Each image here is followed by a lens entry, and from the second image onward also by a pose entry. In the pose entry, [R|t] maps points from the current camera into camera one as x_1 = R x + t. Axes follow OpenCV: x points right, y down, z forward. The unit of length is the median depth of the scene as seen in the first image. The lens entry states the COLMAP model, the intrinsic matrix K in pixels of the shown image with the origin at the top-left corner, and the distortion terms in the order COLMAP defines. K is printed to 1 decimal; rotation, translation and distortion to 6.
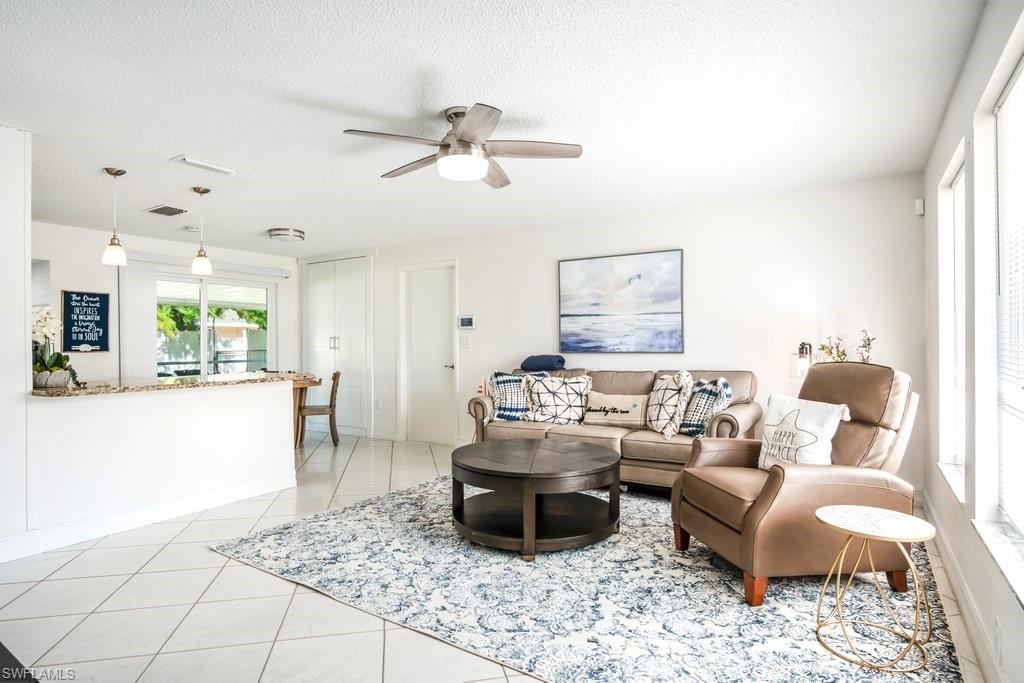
lens RADIAL K [[548.8, 0, 515.0], [0, 548.8, 345.9], [0, 0, 1]] dist [-0.024466, 0.005491]
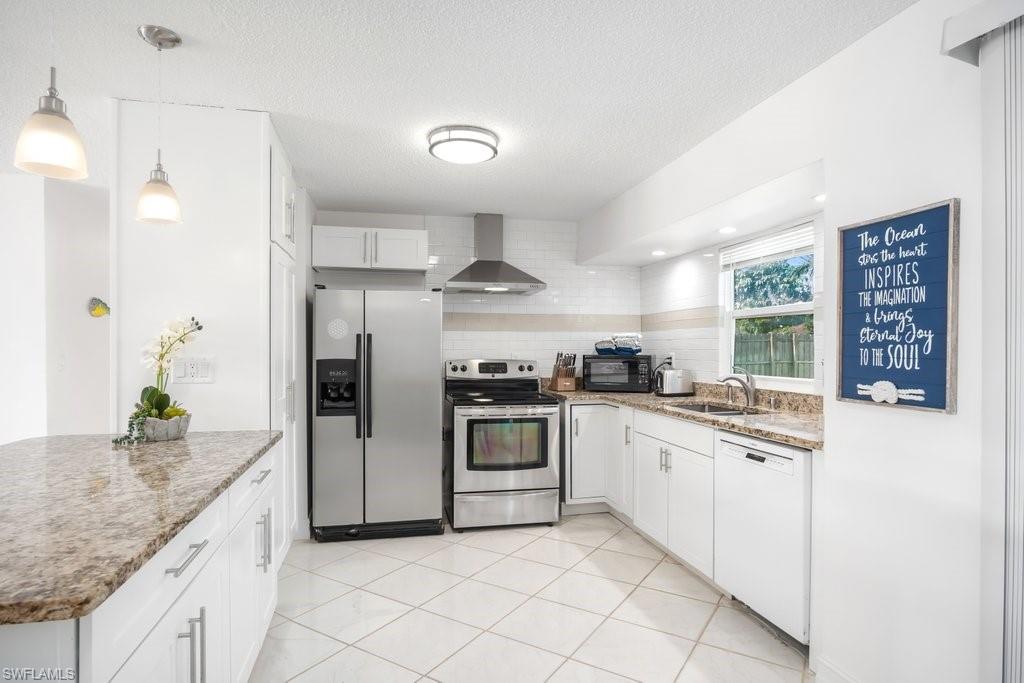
lens RADIAL K [[548.8, 0, 517.9], [0, 548.8, 352.0], [0, 0, 1]] dist [-0.024466, 0.005491]
pose [[-0.699241, 0.014845, -0.714732, -0.446849], [0.001416, 0.999811, 0.019382, -0.028857], [0.714885, 0.012541, -0.699130, 1.159689]]
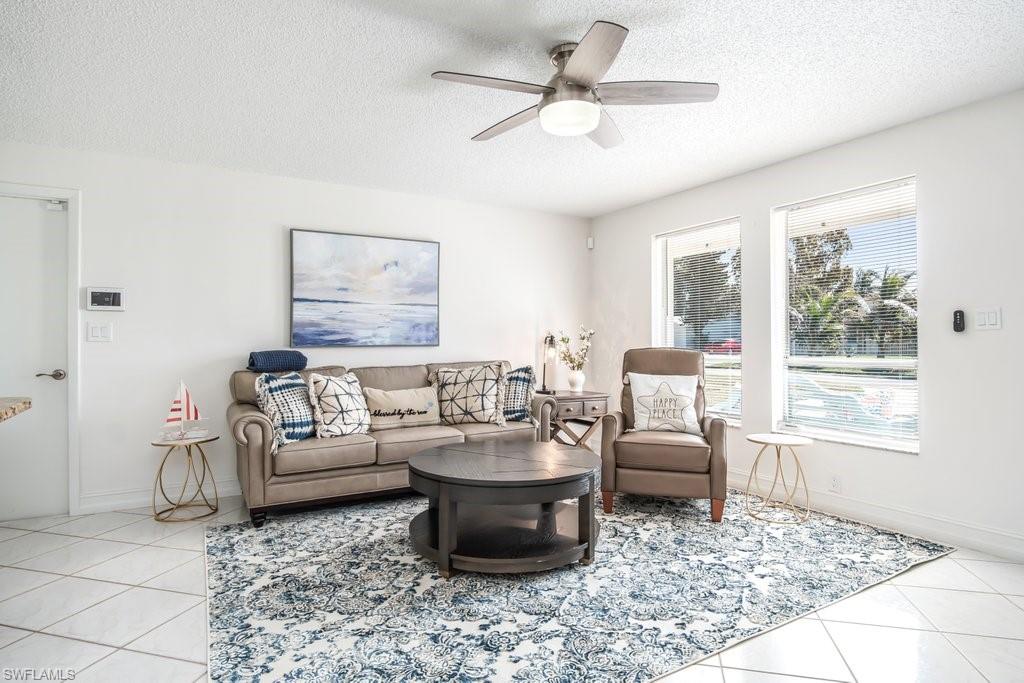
lens RADIAL K [[548.8, 0, 518.6], [0, 548.8, 338.3], [0, 0, 1]] dist [-0.024466, 0.005491]
pose [[0.448073, 0.006994, 0.893970, -0.492409], [0.005550, 0.999928, -0.010605, 0.010105], [-0.893980, 0.009713, 0.448002, 0.391668]]
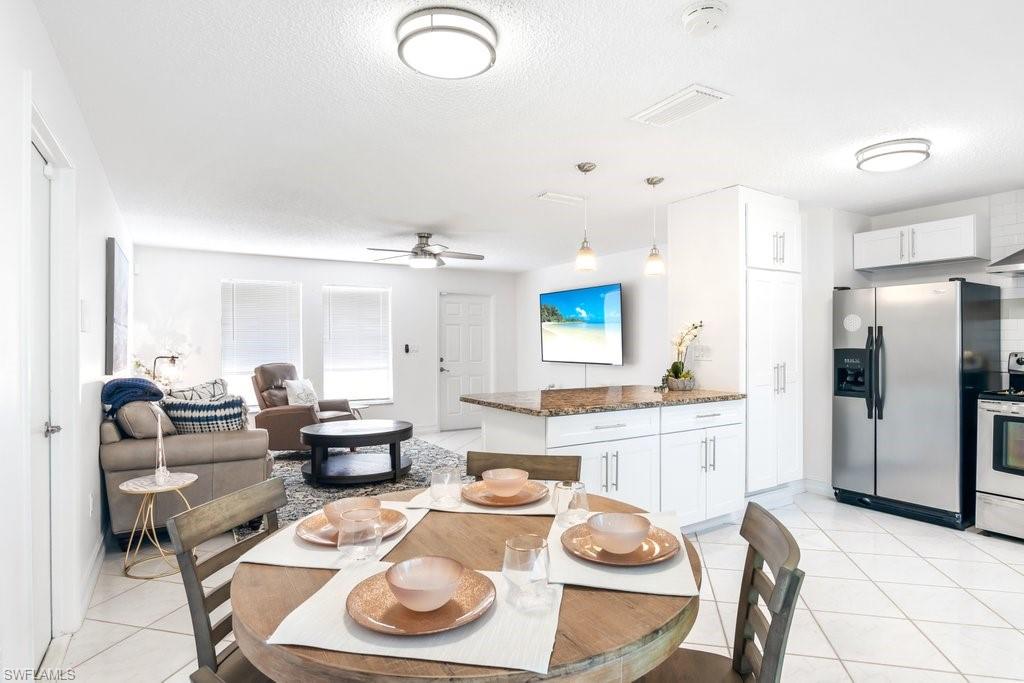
lens RADIAL K [[548.8, 0, 504.4], [0, 548.8, 343.4], [0, 0, 1]] dist [-0.024466, 0.005491]
pose [[-0.900204, 0.012947, 0.435276, -0.673010], [0.013478, 0.999907, -0.001867, -0.019877], [-0.435260, 0.004186, -0.900295, 1.470483]]
